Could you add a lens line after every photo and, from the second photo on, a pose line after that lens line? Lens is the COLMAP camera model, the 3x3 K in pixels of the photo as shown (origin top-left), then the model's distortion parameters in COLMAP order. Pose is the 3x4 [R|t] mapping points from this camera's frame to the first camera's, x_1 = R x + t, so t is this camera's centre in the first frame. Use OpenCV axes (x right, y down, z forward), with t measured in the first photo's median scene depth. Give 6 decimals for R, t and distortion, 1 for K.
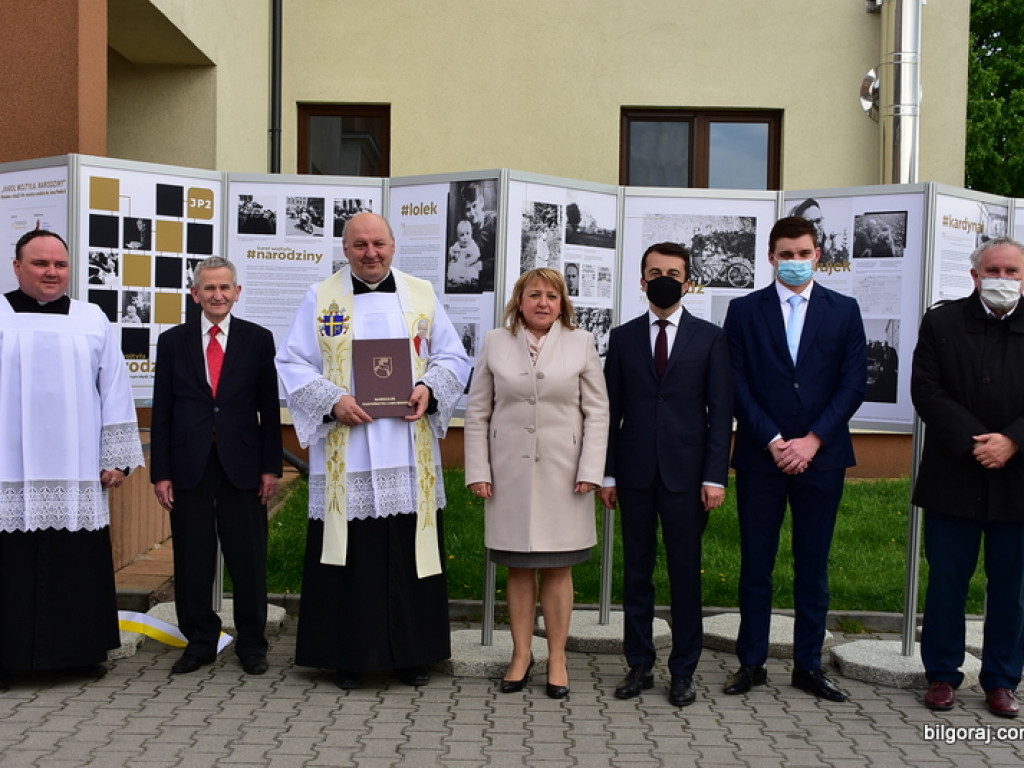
lens RADIAL K [[1400.2, 0, 516.4], [0, 1400.2, 399.9], [0, 0, 1]] dist [0.013754, 0.000000]
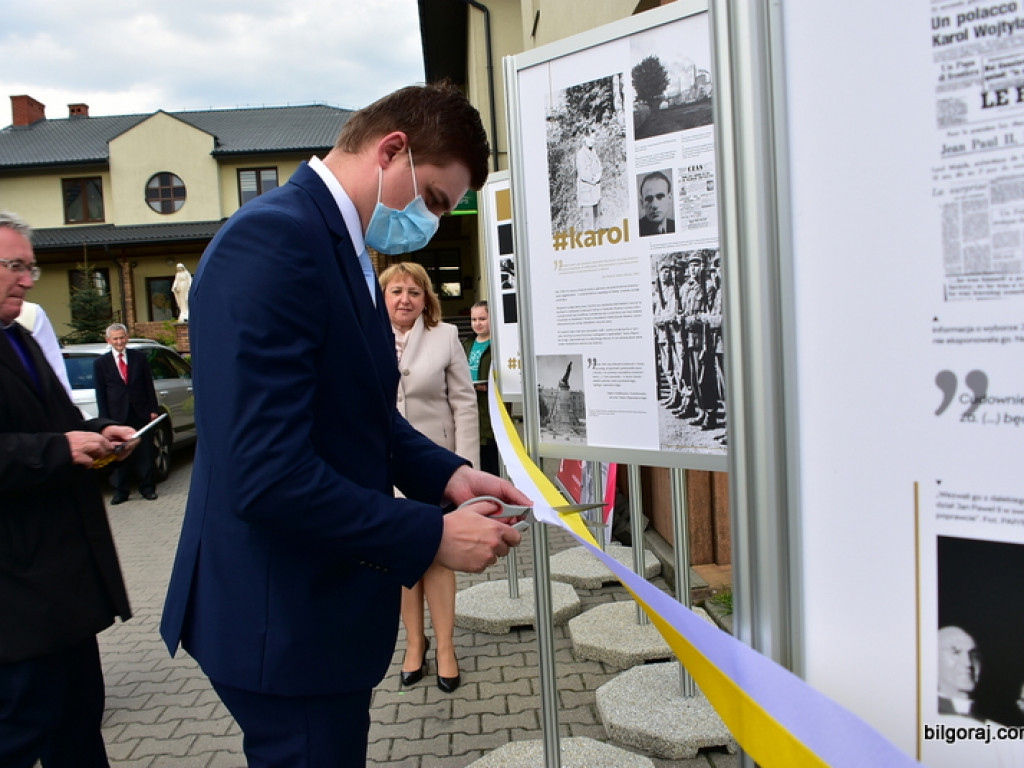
lens RADIAL K [[875.2, 0, 521.7], [0, 875.2, 382.7], [0, 0, 1]] dist [-0.030962, -0.027827]
pose [[0.060044, 0.032223, -0.997675, 0.368555], [0.022879, 0.999172, 0.033648, -0.030748], [0.997933, -0.024846, 0.059257, 0.932023]]
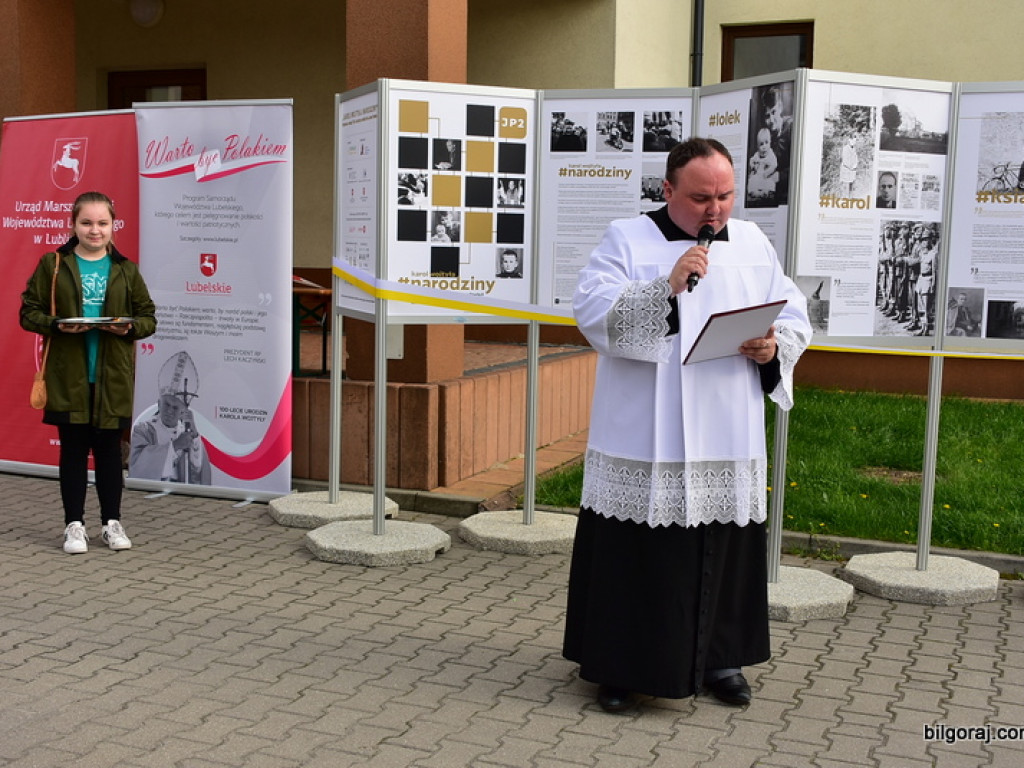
lens RADIAL K [[1283.5, 0, 520.8], [0, 1283.5, 400.3], [0, 0, 1]] dist [0.005269, 0.000000]
pose [[0.925866, 0.038992, -0.375834, 0.137673], [-0.014910, 0.997657, 0.066775, -0.002482], [0.377557, -0.056221, 0.924278, 0.138362]]
